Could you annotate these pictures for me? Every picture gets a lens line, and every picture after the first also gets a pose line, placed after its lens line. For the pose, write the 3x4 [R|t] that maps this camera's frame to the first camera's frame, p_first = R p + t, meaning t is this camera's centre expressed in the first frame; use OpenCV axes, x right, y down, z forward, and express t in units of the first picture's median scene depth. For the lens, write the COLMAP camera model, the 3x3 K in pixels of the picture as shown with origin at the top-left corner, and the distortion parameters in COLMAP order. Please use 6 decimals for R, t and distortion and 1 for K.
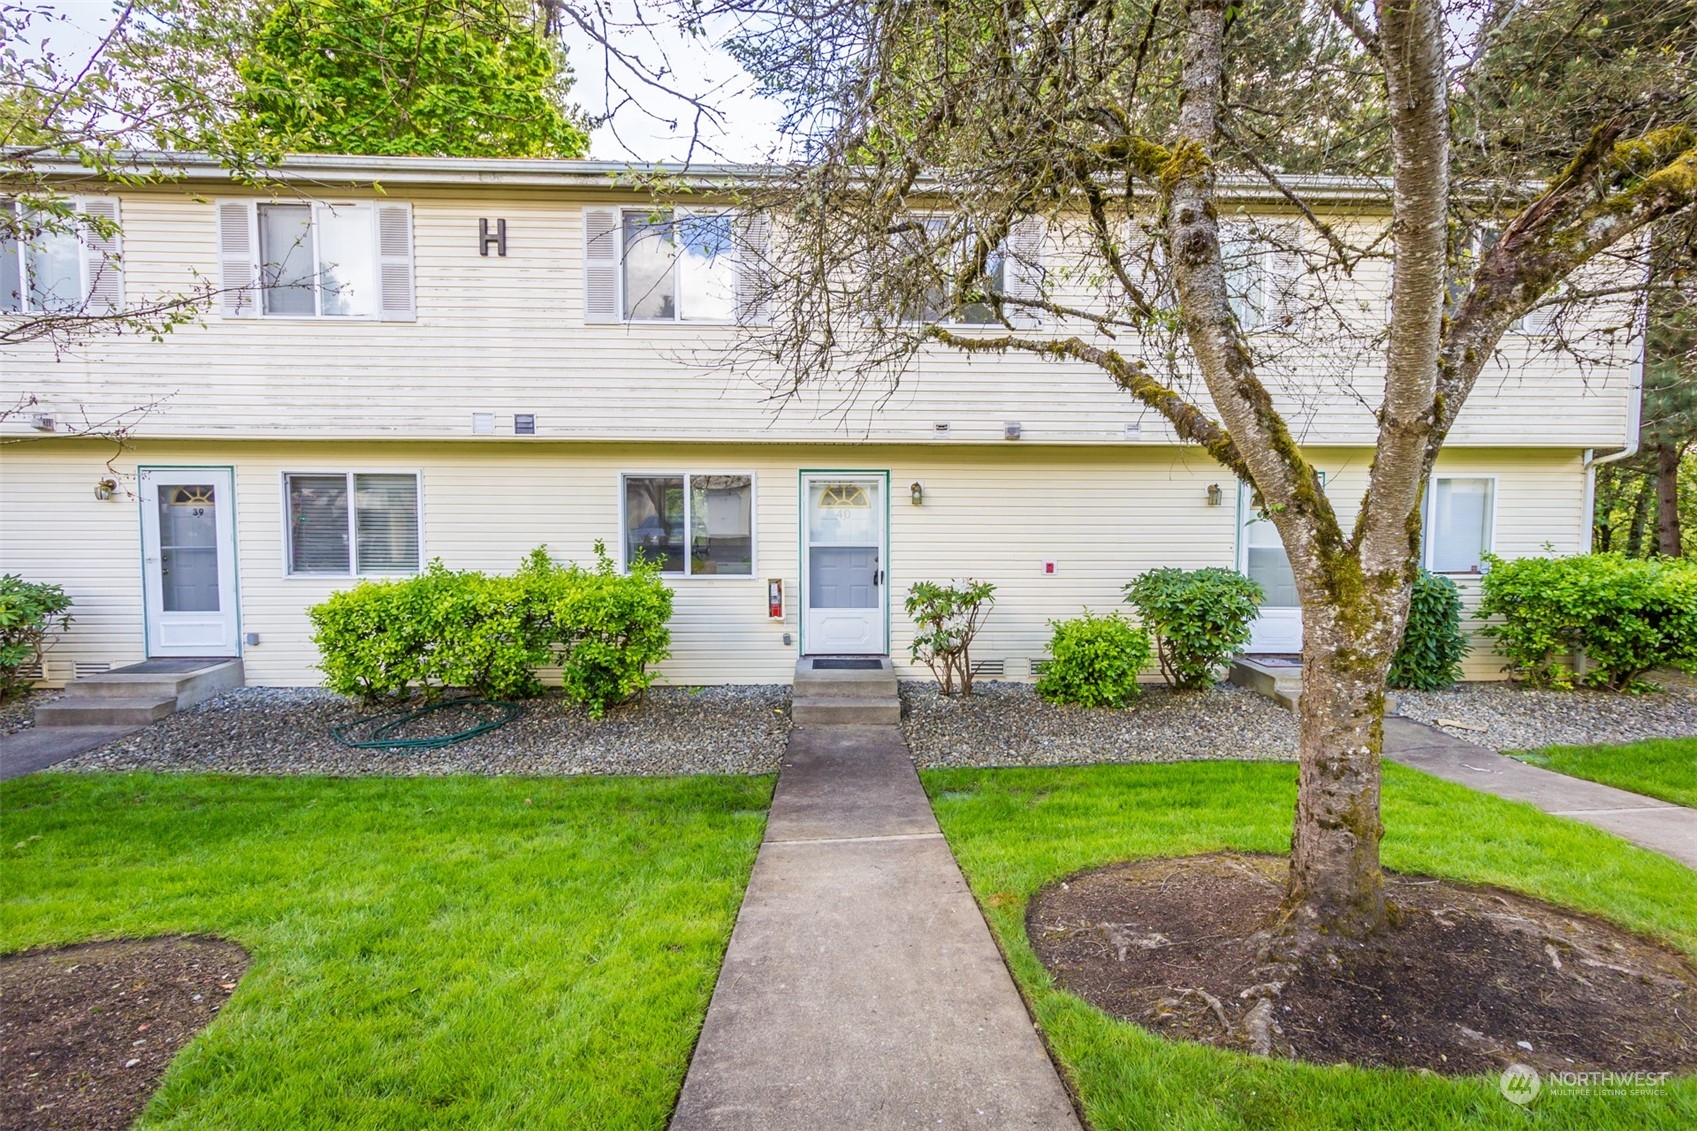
lens RADIAL K [[794.1, 0, 910.4], [0, 794.1, 564.6], [0, 0, 1]] dist [0.001976, 0.000333]
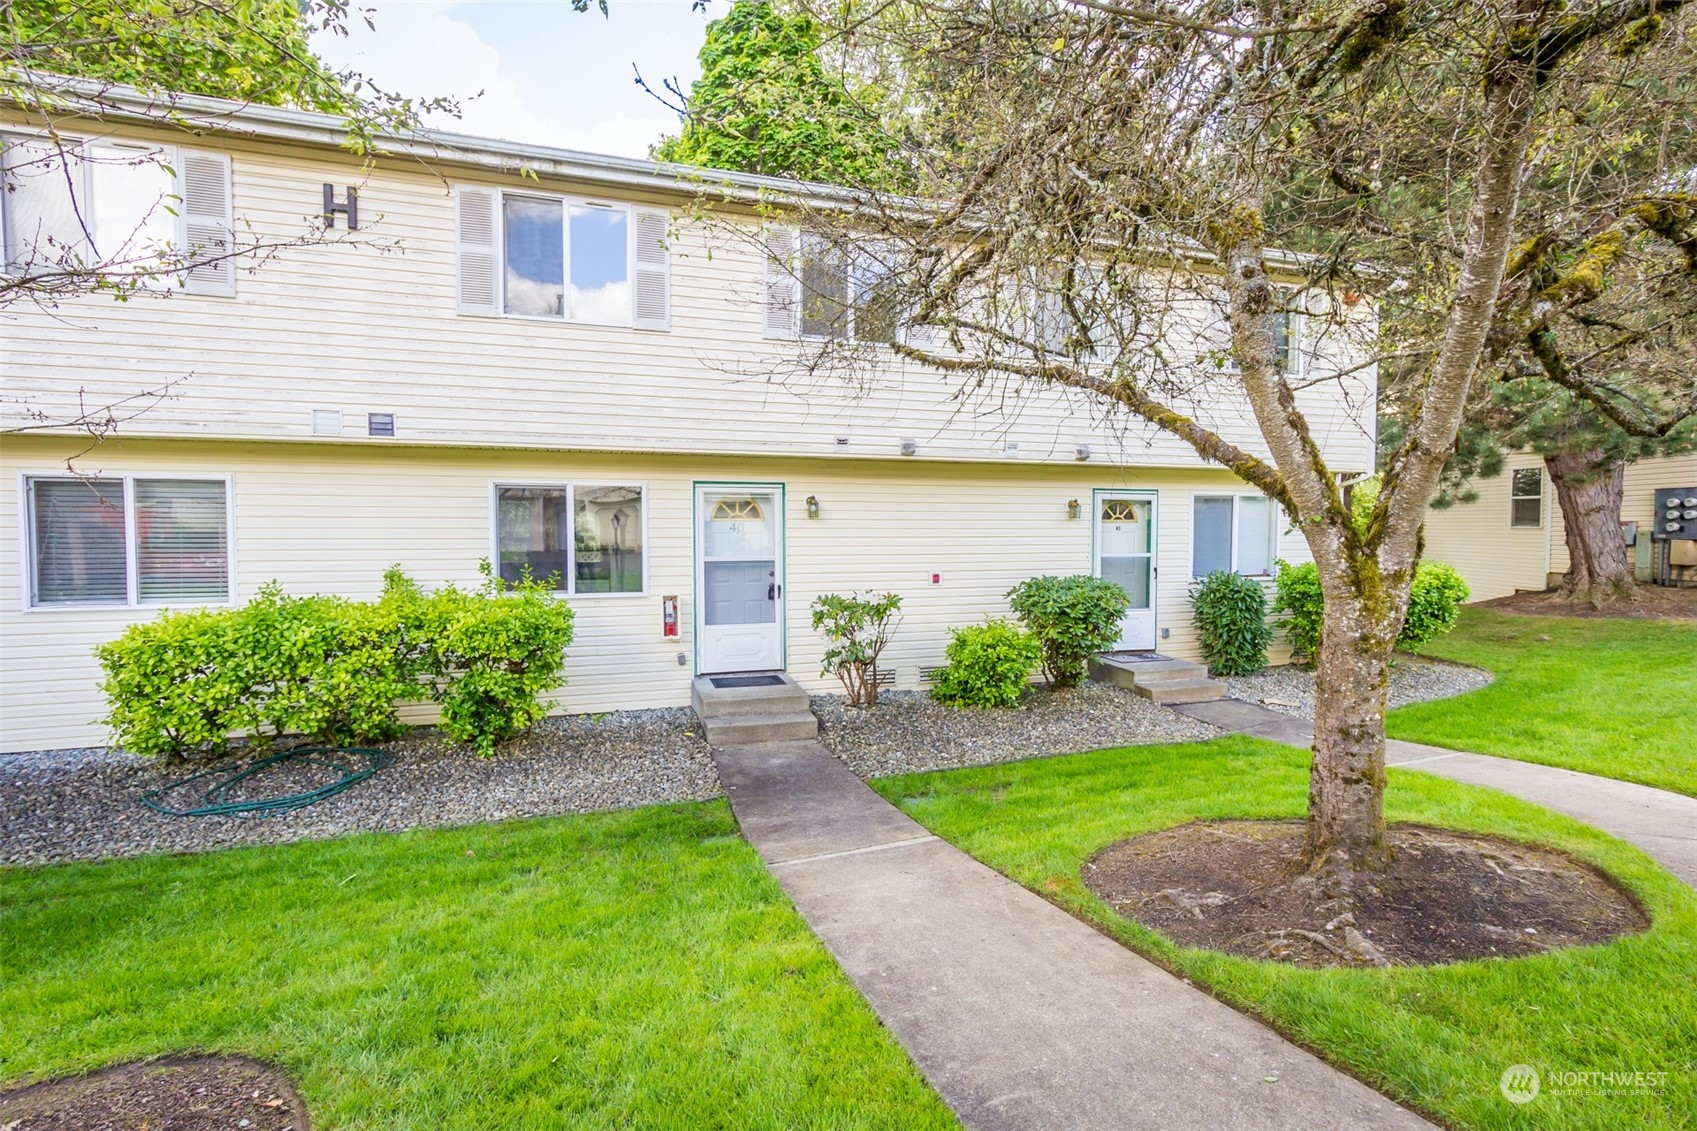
lens RADIAL K [[794.1, 0, 910.4], [0, 794.1, 564.6], [0, 0, 1]] dist [0.001976, 0.000333]
pose [[0.959332, -0.015831, 0.281837, -0.203254], [0.020803, 0.999676, -0.014657, 0.000785], [-0.281514, 0.019924, 0.959350, 0.009006]]
